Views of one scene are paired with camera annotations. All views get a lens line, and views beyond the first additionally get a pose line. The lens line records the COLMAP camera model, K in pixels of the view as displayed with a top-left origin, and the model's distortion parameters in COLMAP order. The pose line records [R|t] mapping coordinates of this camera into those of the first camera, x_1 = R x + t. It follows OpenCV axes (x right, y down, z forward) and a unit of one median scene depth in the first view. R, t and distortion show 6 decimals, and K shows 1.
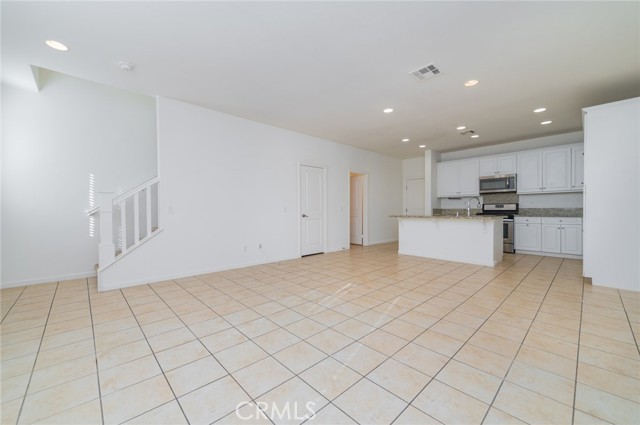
lens RADIAL K [[255.2, 0, 319.7], [0, 255.2, 211.2], [0, 0, 1]] dist [0.006464, -0.001615]
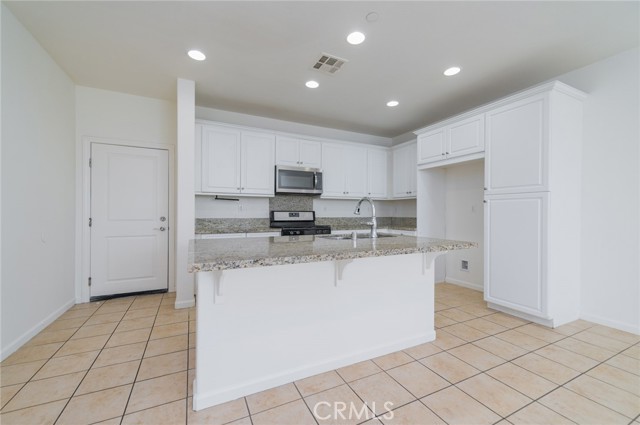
lens RADIAL K [[255.2, 0, 325.3], [0, 255.2, 206.6], [0, 0, 1]] dist [0.006464, -0.001615]
pose [[0.278547, 0.029710, 0.959963, 0.102137], [-0.000517, 0.999526, -0.030784, -0.022517], [-0.960422, 0.008078, 0.278430, 0.836747]]
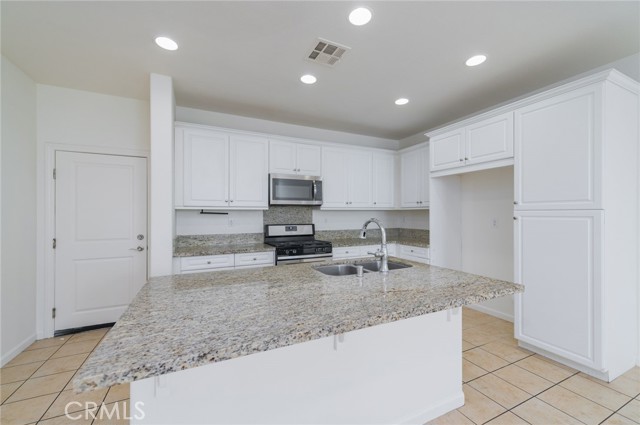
lens RADIAL K [[255.2, 0, 329.2], [0, 255.2, 215.6], [0, 0, 1]] dist [0.006464, -0.001615]
pose [[0.277505, -0.001255, 0.960723, 0.180837], [0.009671, 0.999952, -0.001487, -0.054002], [-0.960676, 0.009704, 0.277503, 0.851615]]
